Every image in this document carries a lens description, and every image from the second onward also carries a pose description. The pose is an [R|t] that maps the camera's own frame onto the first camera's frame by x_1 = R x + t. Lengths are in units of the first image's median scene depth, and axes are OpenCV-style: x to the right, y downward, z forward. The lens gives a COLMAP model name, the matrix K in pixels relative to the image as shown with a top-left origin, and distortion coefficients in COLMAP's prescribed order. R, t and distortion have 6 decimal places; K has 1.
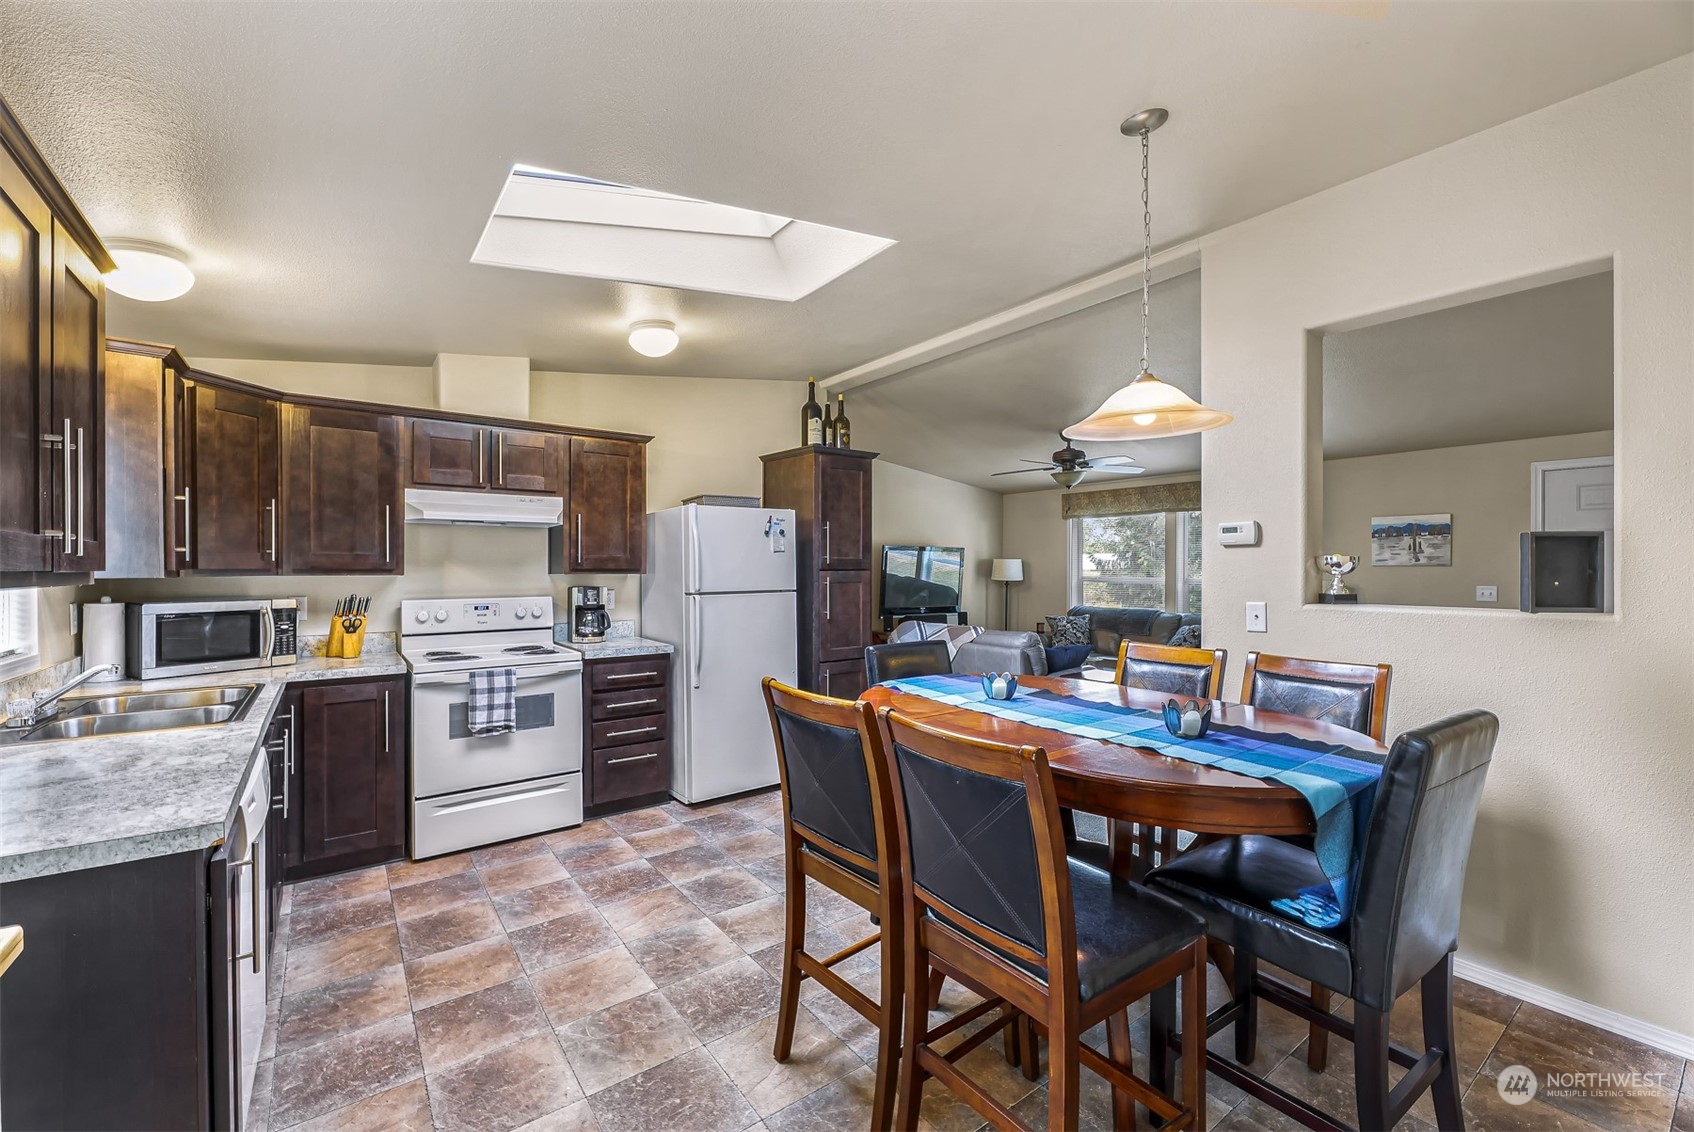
lens RADIAL K [[719.5, 0, 856.1], [0, 719.5, 566.2], [0, 0, 1]] dist [0.002203, -0.001475]
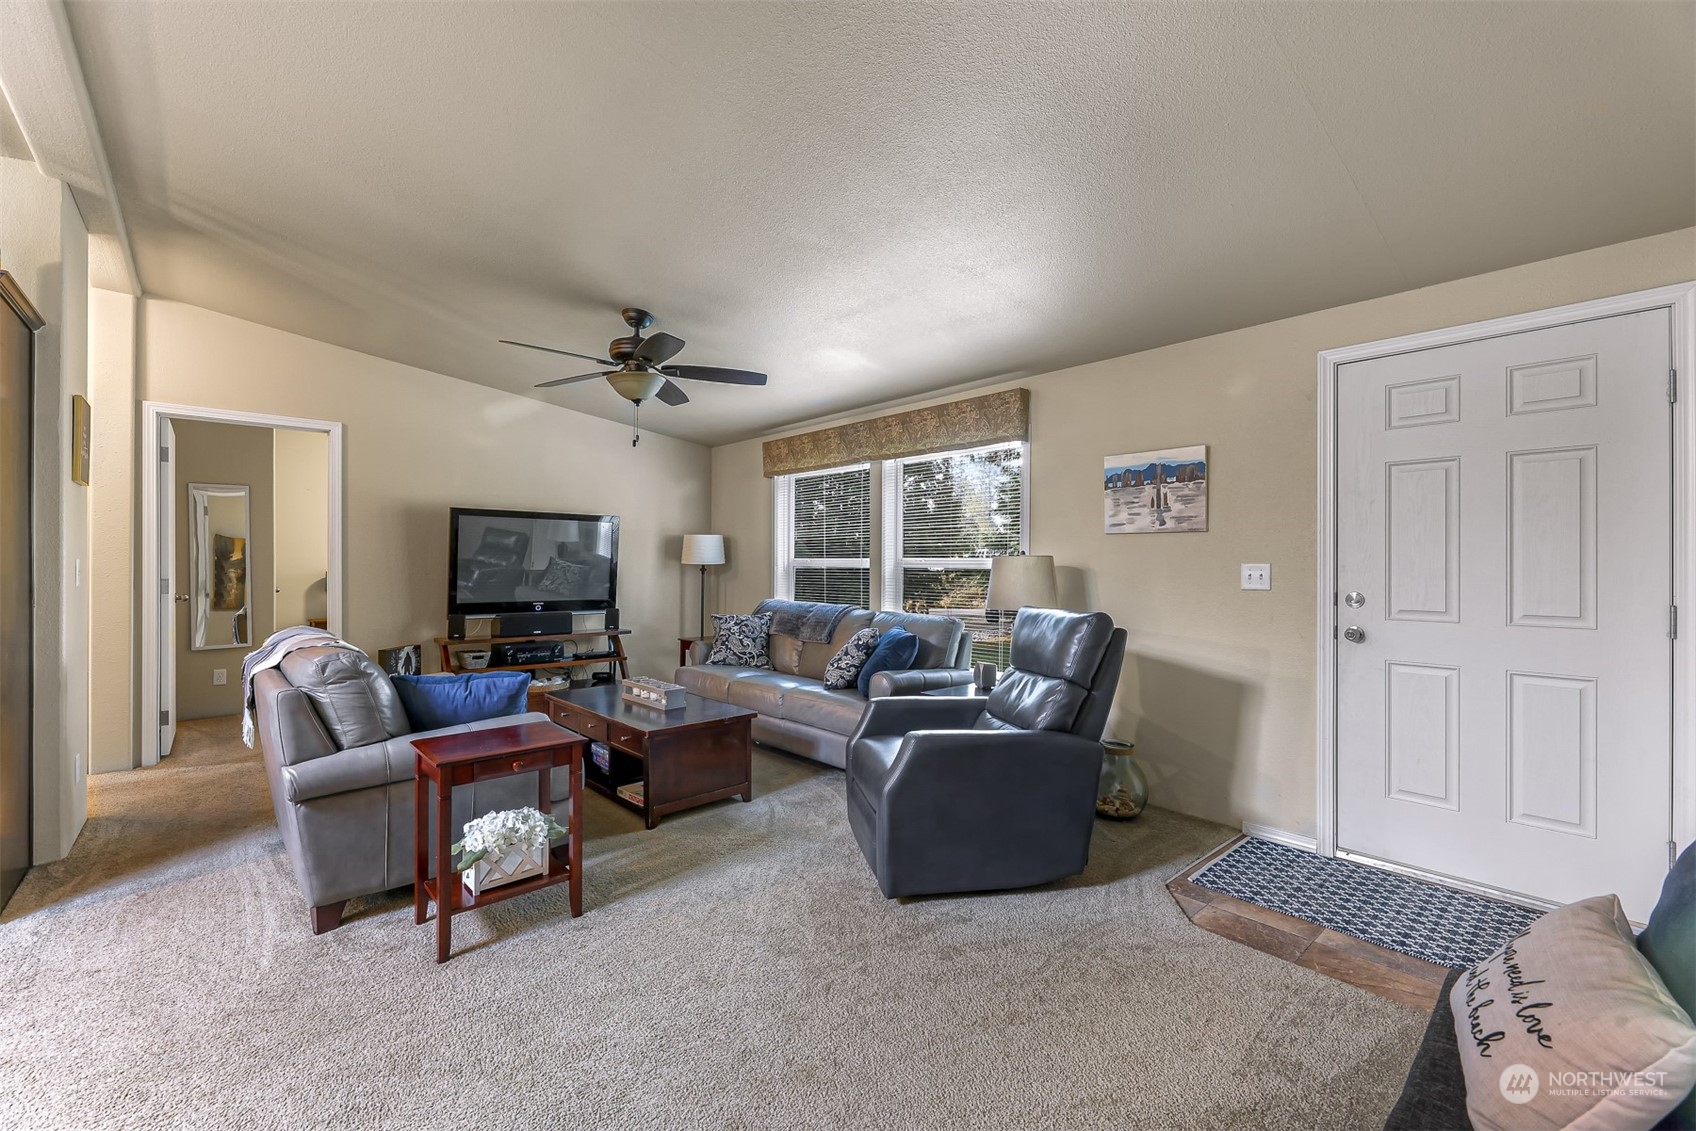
lens RADIAL K [[720.4, 0, 859.1], [0, 720.4, 558.3], [0, 0, 1]] dist [0.002203, -0.001475]
pose [[0.998055, -0.011421, 0.061277, 0.484940], [0.010835, 0.999893, 0.009877, 0.012979], [-0.061383, -0.009194, 0.998072, 0.401428]]
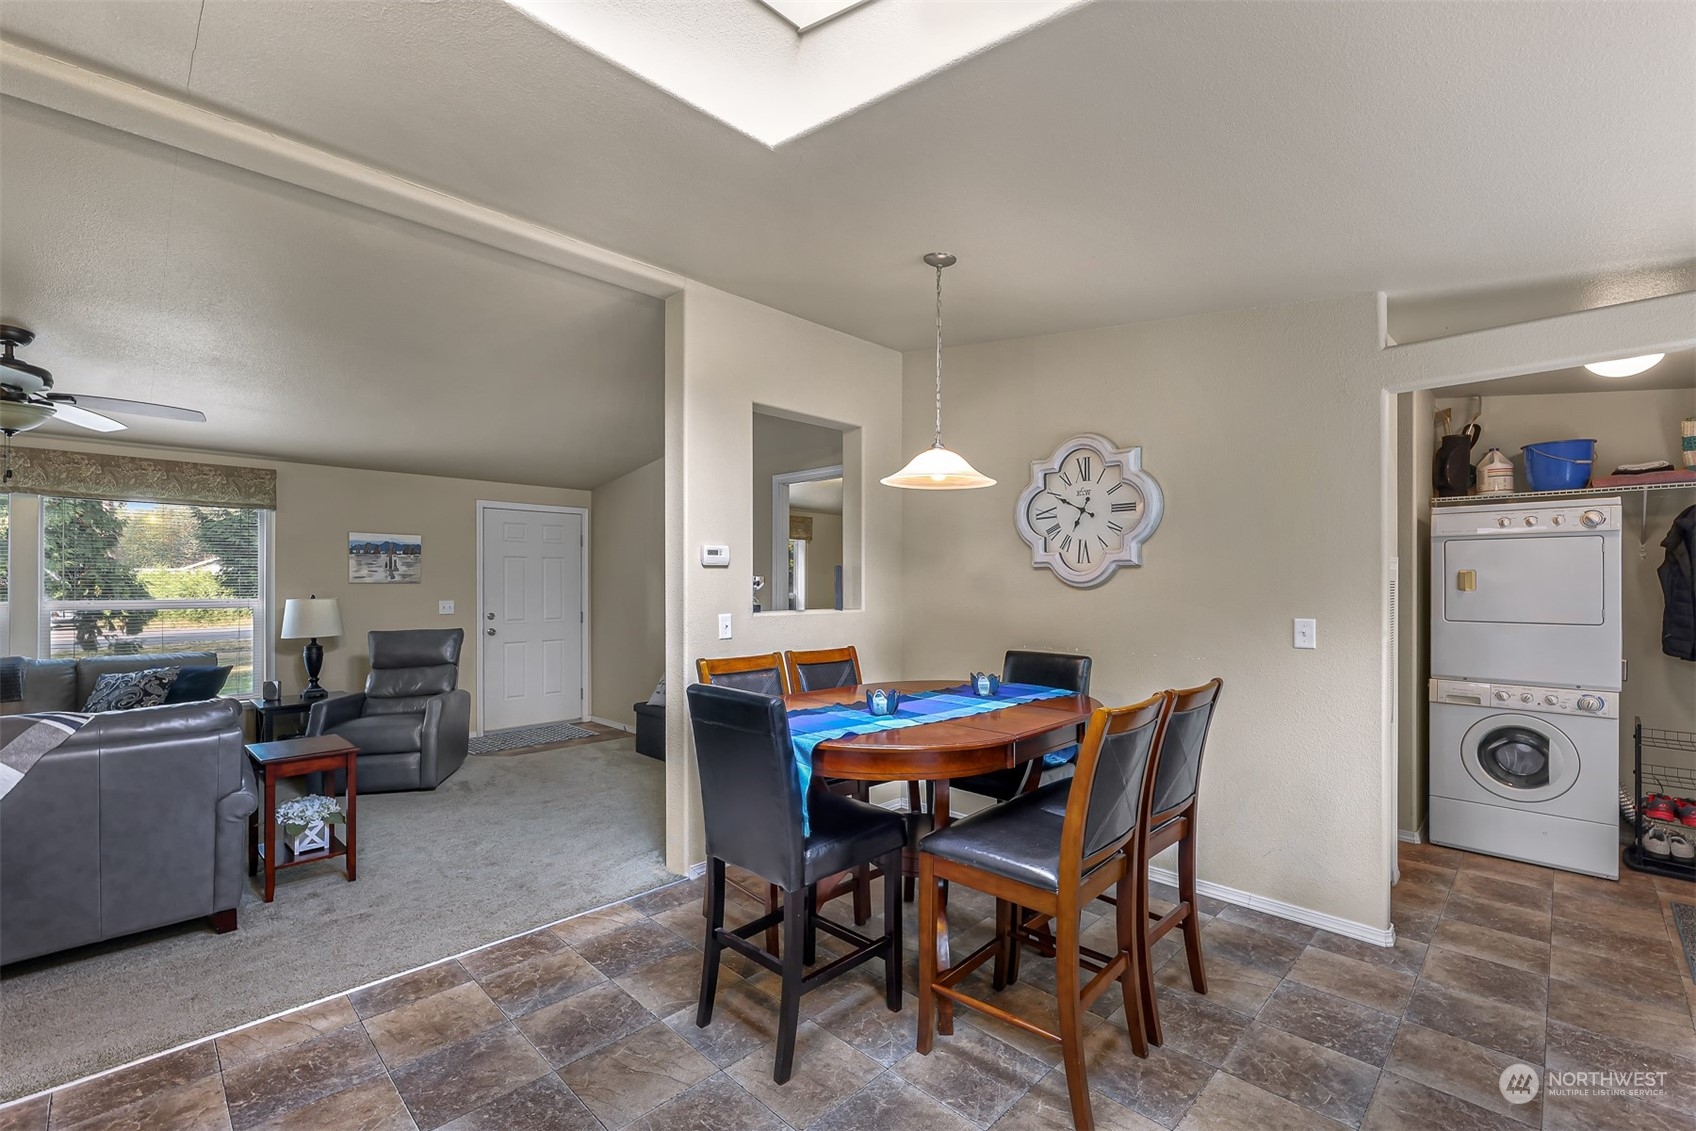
lens RADIAL K [[720.4, 0, 847.0], [0, 720.4, 586.3], [0, 0, 1]] dist [0.002203, -0.001475]
pose [[-0.155132, -0.003147, 0.987889, -0.356472], [-0.001141, 0.999995, 0.003006, 0.000391], [-0.987893, -0.000661, -0.155135, 0.515775]]
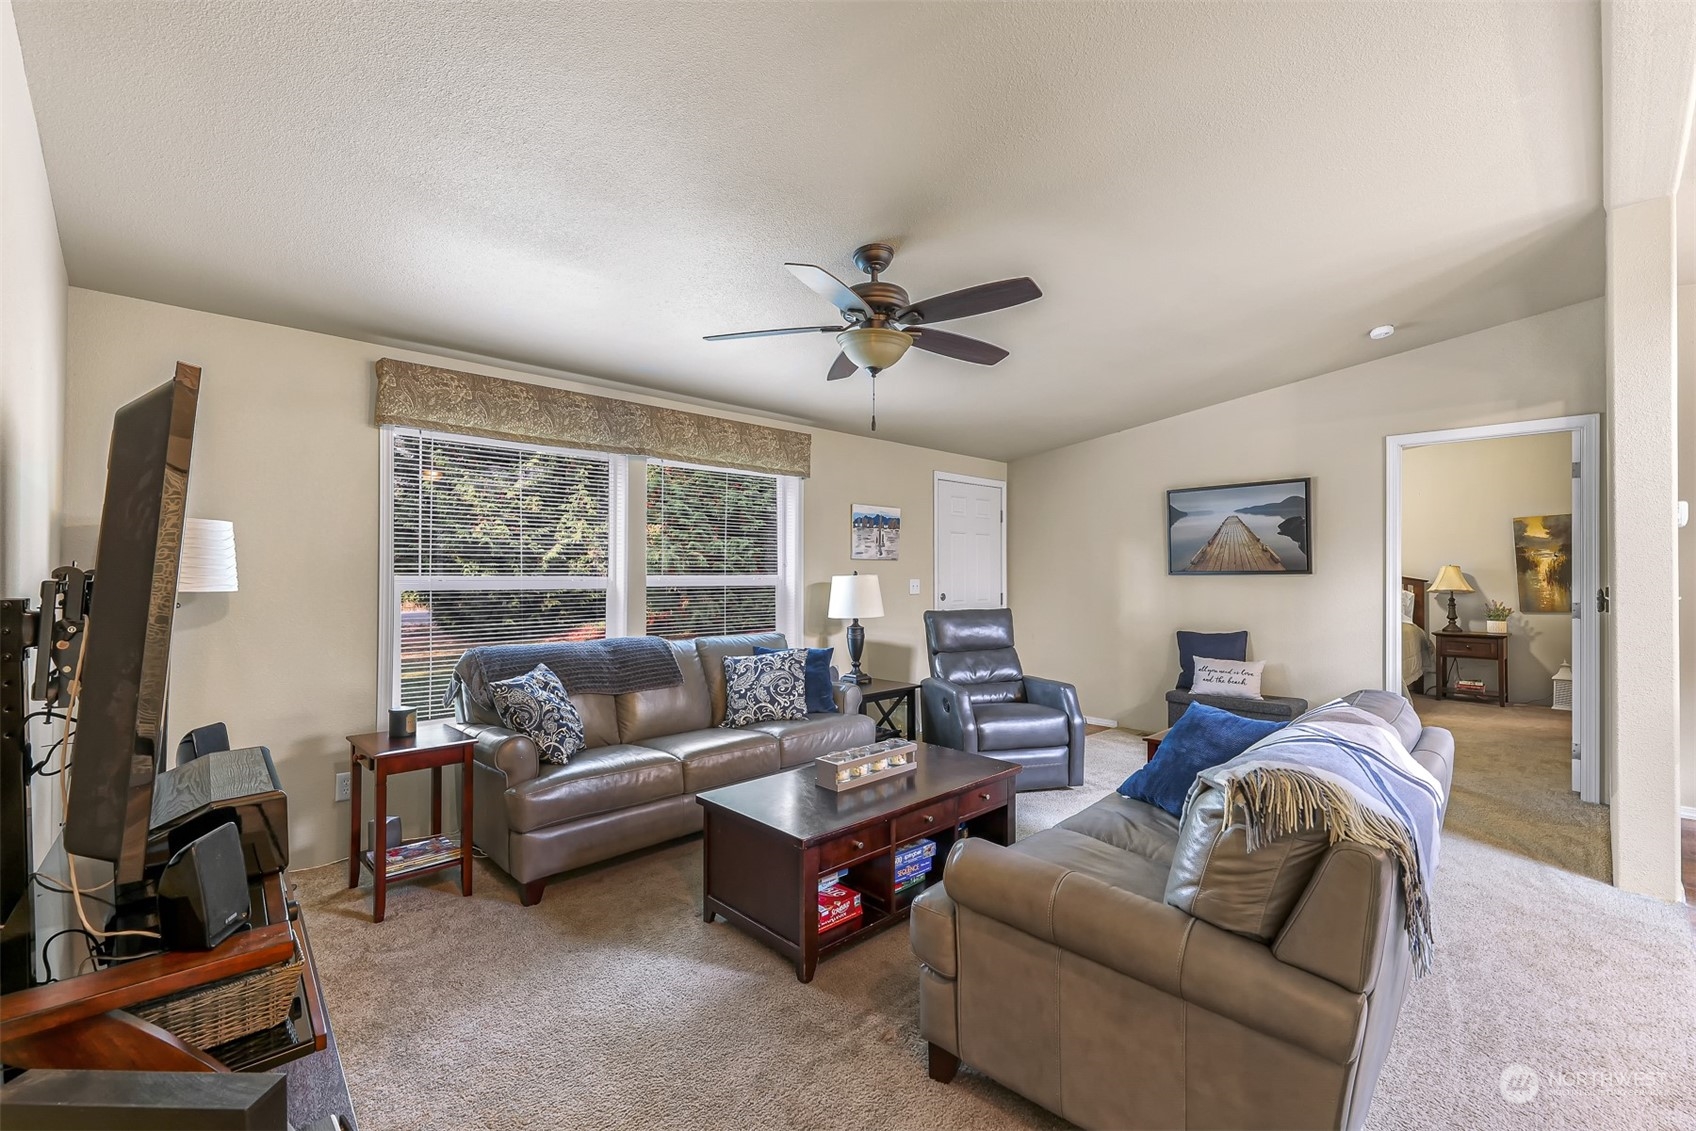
lens RADIAL K [[717.6, 0, 841.7], [0, 717.6, 572.9], [0, 0, 1]] dist [-0.003190, -0.000088]
pose [[-0.096895, 0.004491, 0.995284, -0.163037], [0.001716, 0.999989, -0.004345, 0.021181], [-0.995293, 0.001286, -0.096902, 1.152400]]
